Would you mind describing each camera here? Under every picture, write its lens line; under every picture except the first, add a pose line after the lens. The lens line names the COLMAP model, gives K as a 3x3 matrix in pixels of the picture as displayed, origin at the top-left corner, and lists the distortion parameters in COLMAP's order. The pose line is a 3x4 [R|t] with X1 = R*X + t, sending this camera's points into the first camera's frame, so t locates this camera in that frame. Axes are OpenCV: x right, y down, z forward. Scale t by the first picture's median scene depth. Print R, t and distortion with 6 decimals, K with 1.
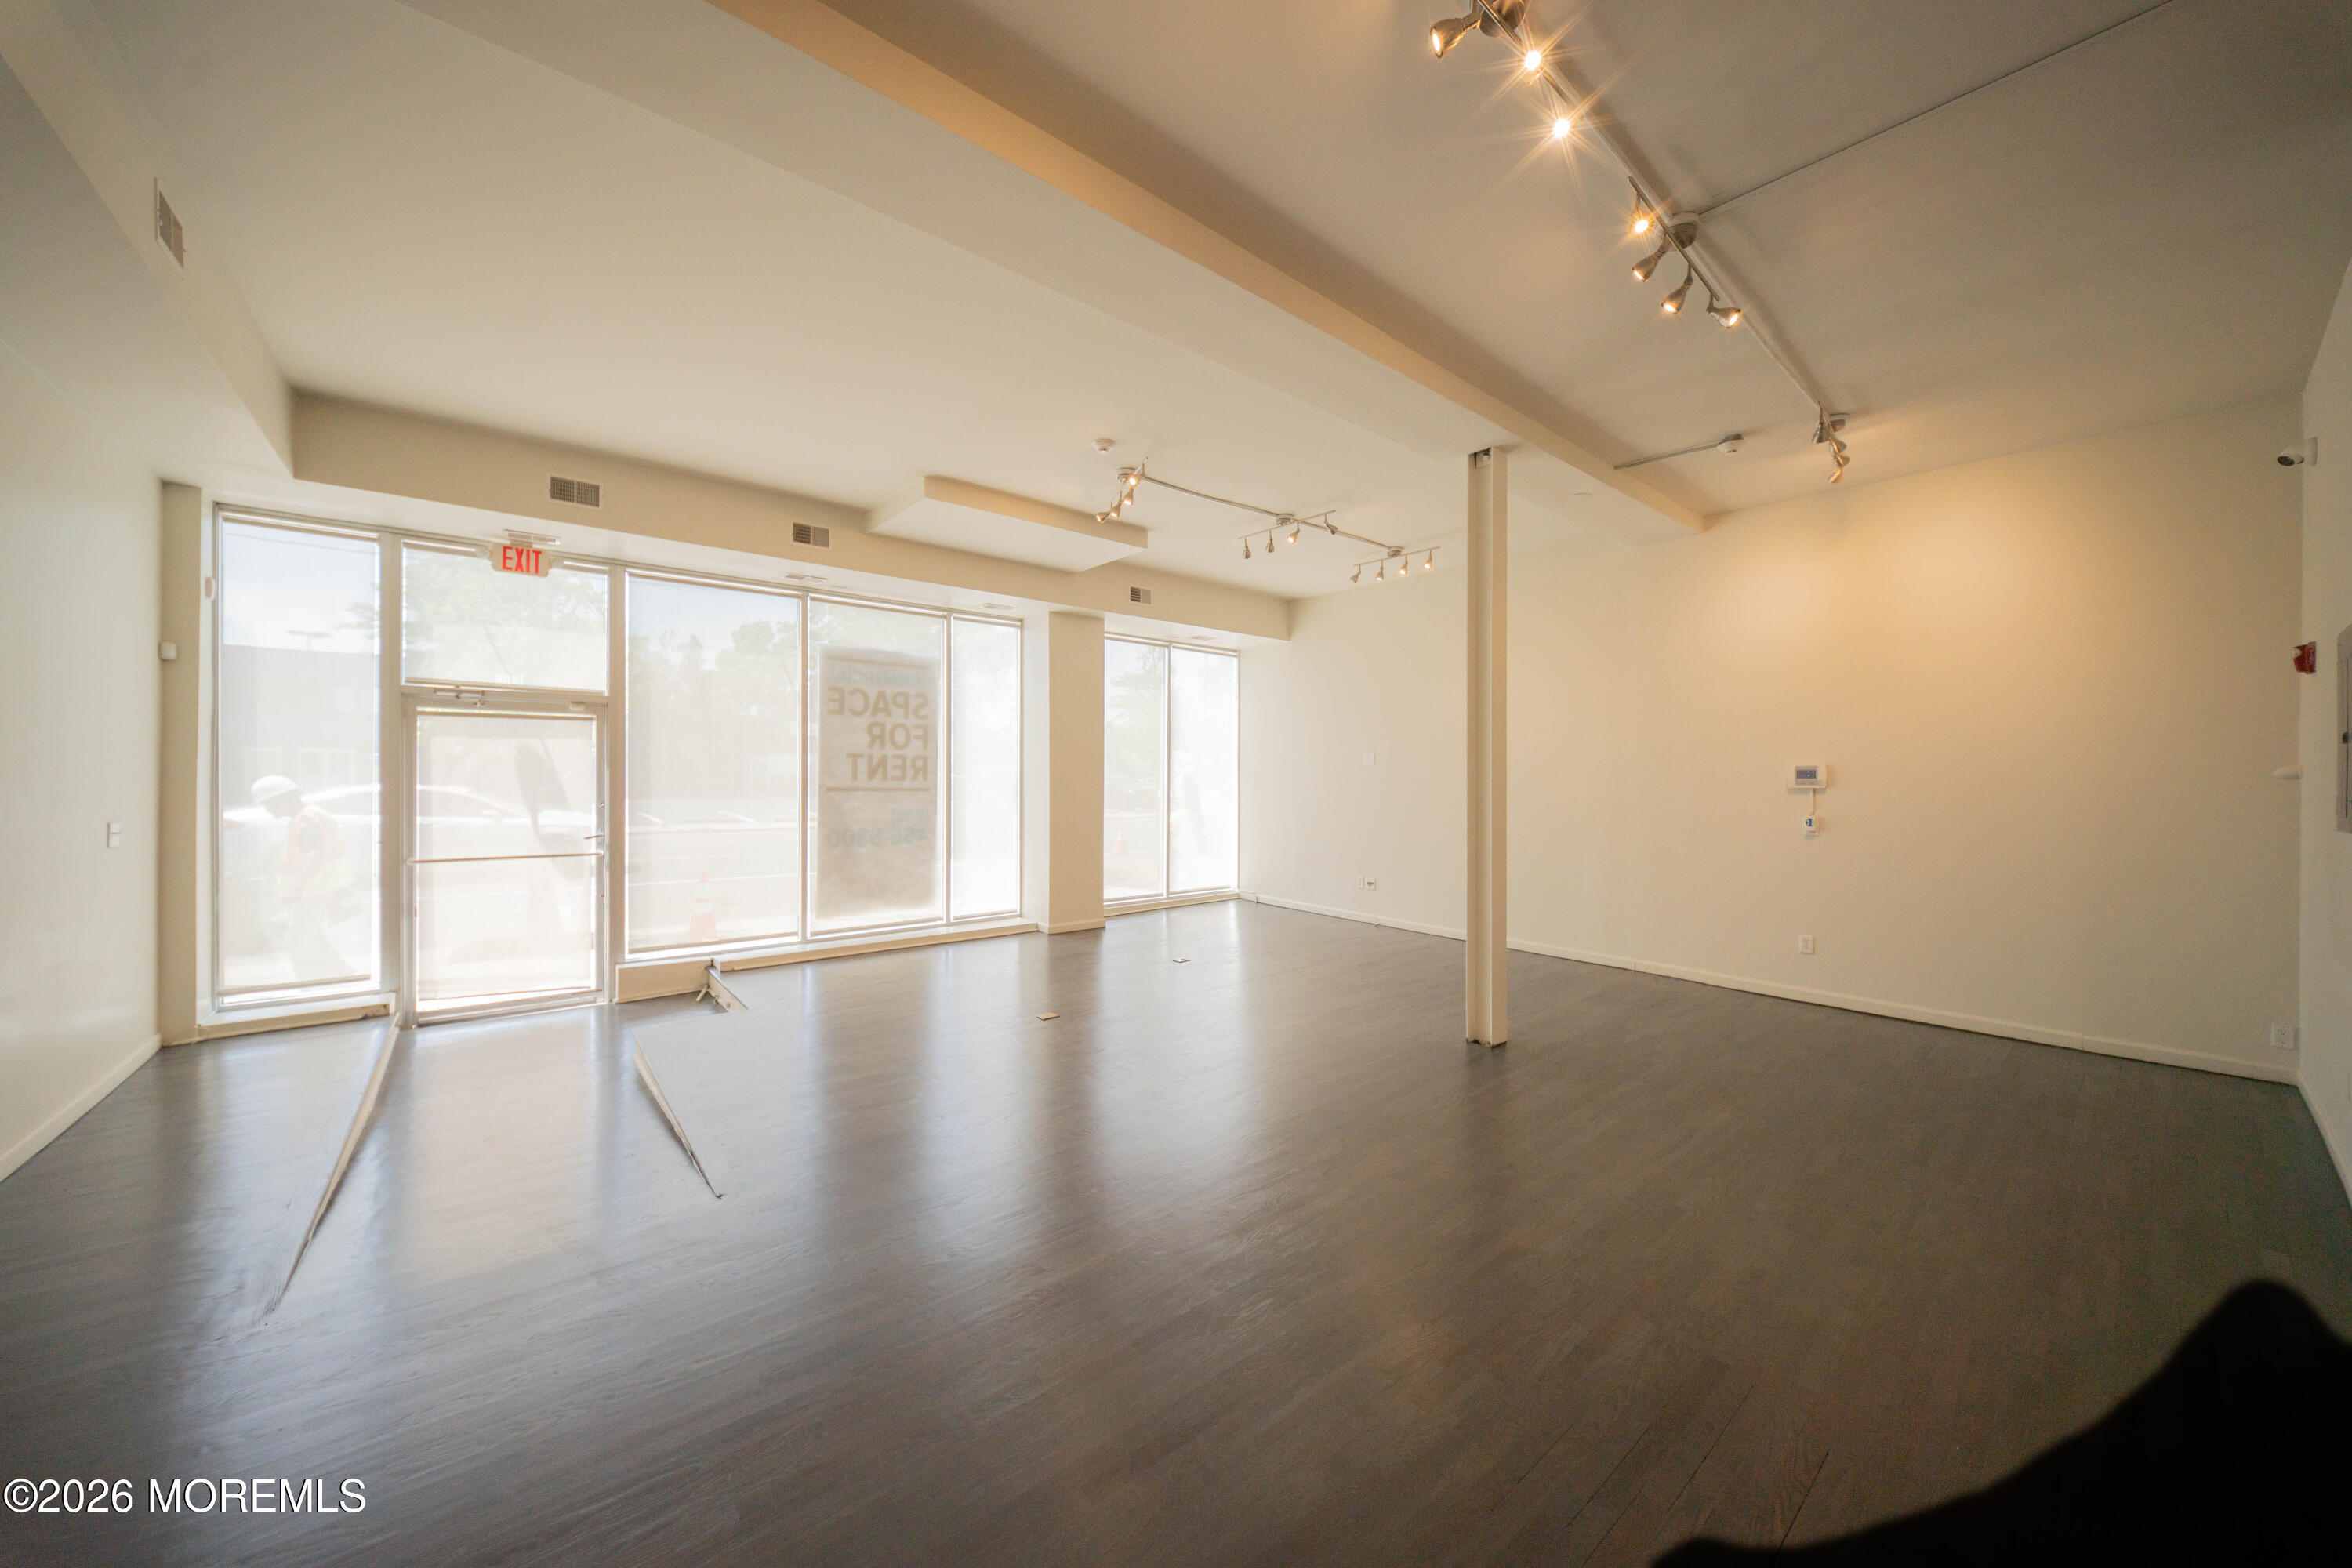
lens RADIAL K [[816.7, 0, 1180.7], [0, 816.7, 783.2], [0, 0, 1]] dist [0.002038, -0.000253]
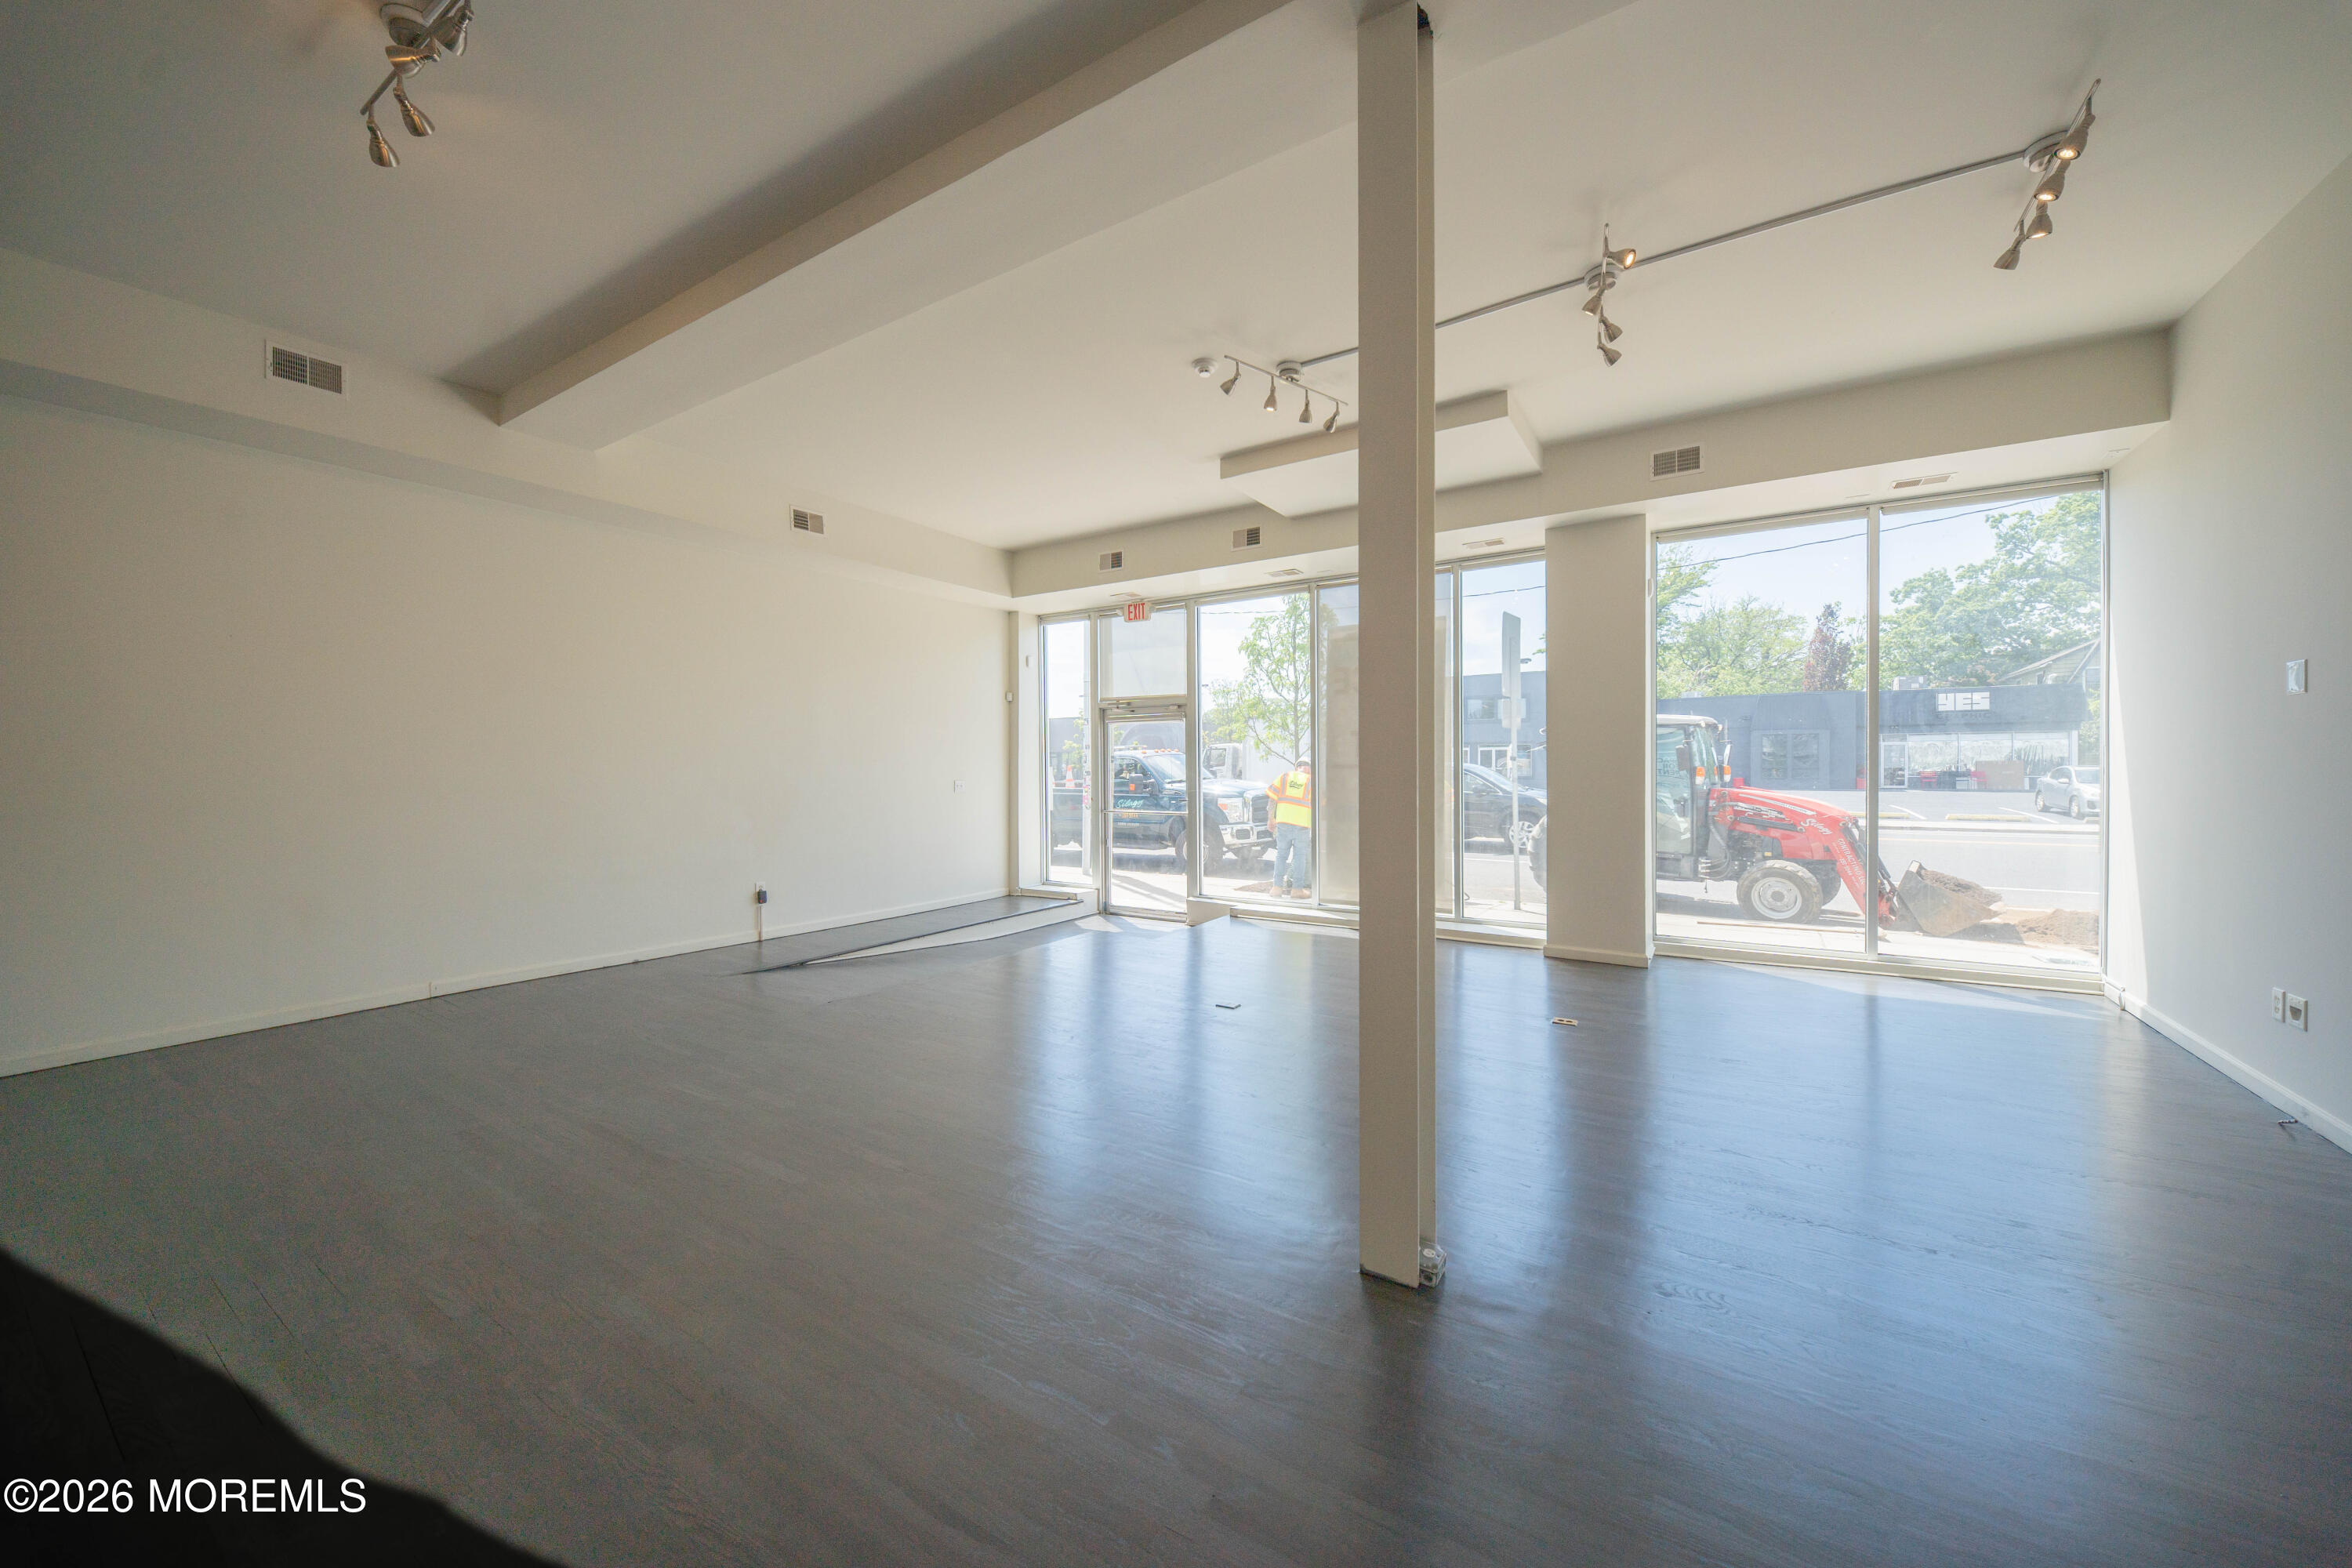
lens RADIAL K [[835.6, 0, 1176.0], [0, 835.6, 784.0], [0, 0, 1]] dist [0.007214, -0.000051]
pose [[0.306830, 0.009533, -0.951717, 0.516849], [0.000705, 0.999947, 0.010244, 0.018372], [0.951764, -0.003814, 0.306807, 0.472054]]
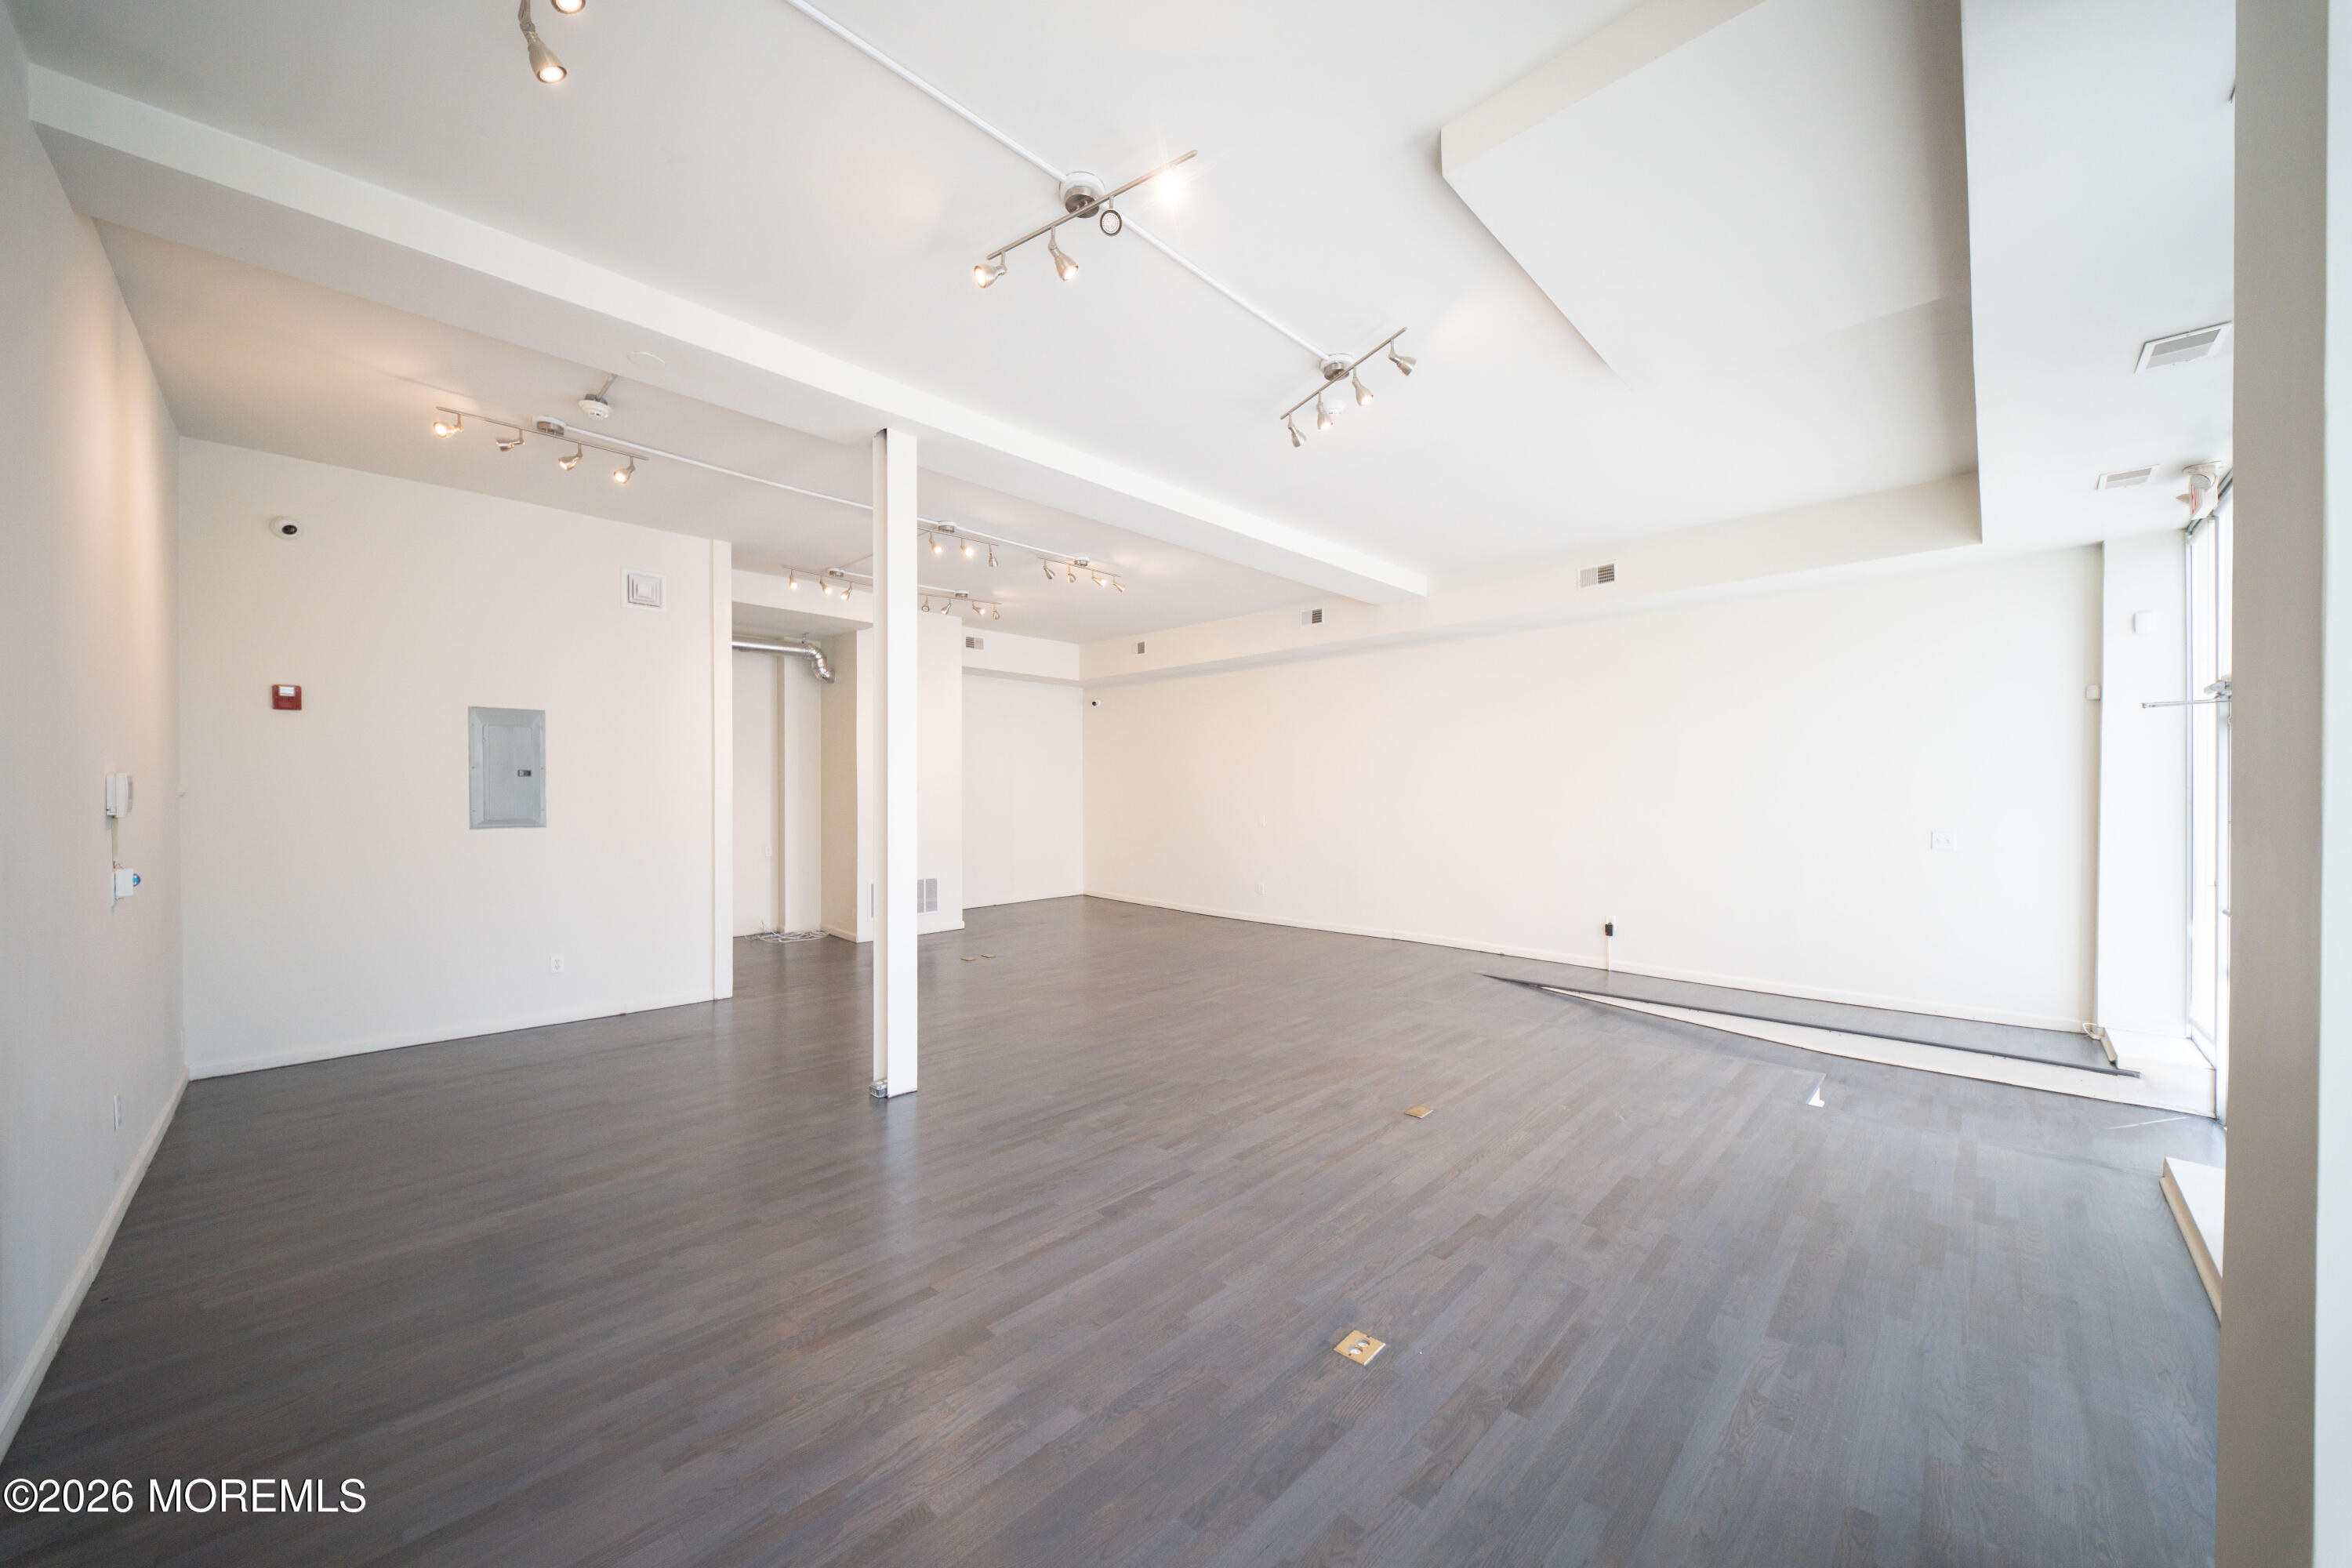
lens RADIAL K [[835.6, 0, 1176.0], [0, 835.6, 784.0], [0, 0, 1]] dist [0.007214, -0.000051]
pose [[-0.994850, -0.004337, -0.101264, 0.104427], [-0.003754, 0.999975, -0.005947, -0.012401], [0.101287, -0.005536, -0.994842, 1.270392]]
